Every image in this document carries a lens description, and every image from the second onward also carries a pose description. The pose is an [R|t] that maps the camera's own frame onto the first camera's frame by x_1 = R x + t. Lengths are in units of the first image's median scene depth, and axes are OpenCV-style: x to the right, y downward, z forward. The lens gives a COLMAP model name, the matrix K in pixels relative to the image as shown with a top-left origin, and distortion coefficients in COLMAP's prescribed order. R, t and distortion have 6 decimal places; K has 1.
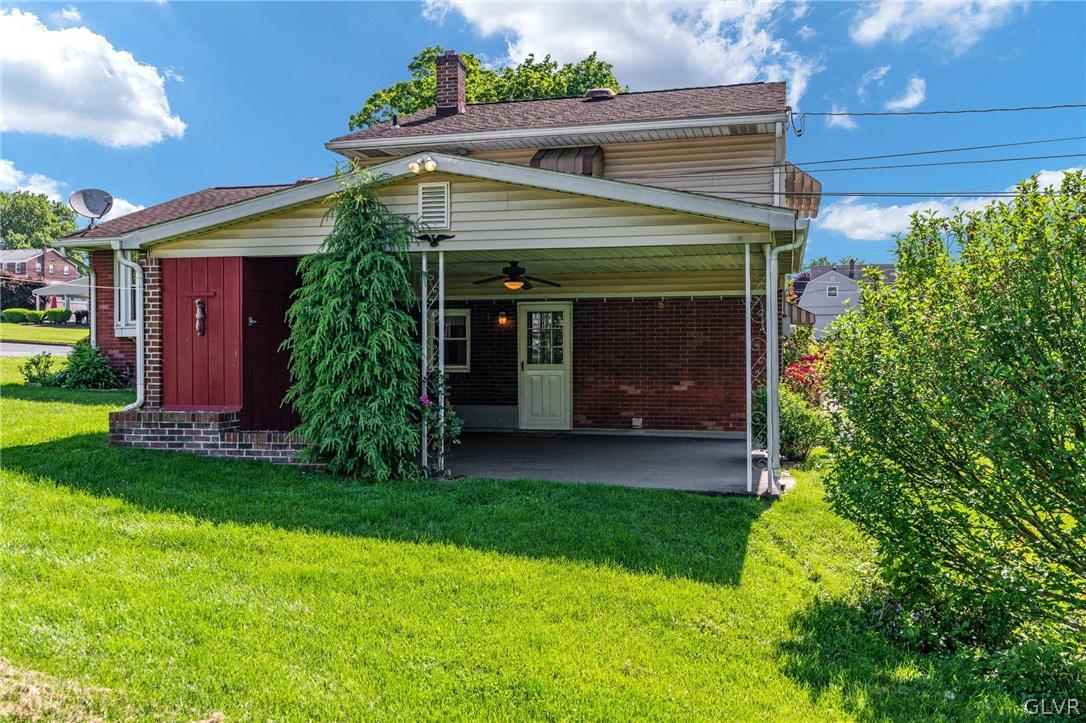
lens RADIAL K [[947.8, 0, 543.0], [0, 947.8, 361.5], [0, 0, 1]] dist [0.006024, 0.003037]
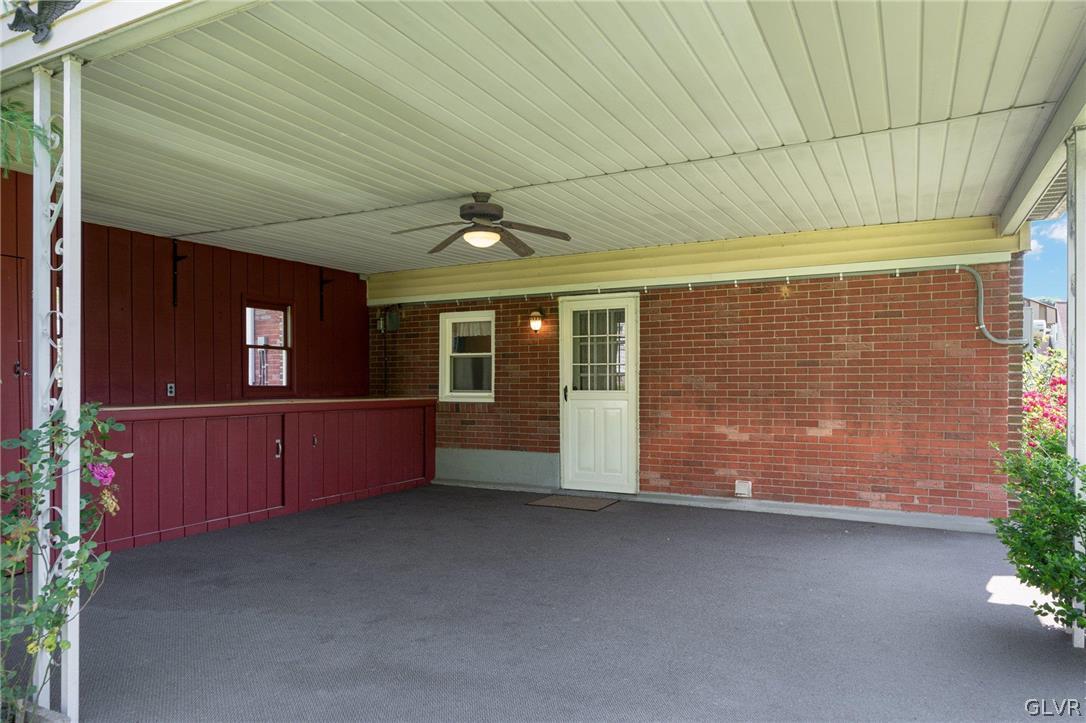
lens RADIAL K [[702.1, 0, 542.6], [0, 702.1, 385.7], [0, 0, 1]] dist [0.000479, 0.000064]
pose [[0.973033, 0.001307, -0.230660, 0.078347], [-0.002530, 0.999984, -0.005008, 0.001946], [0.230650, 0.005456, 0.973021, 0.537459]]
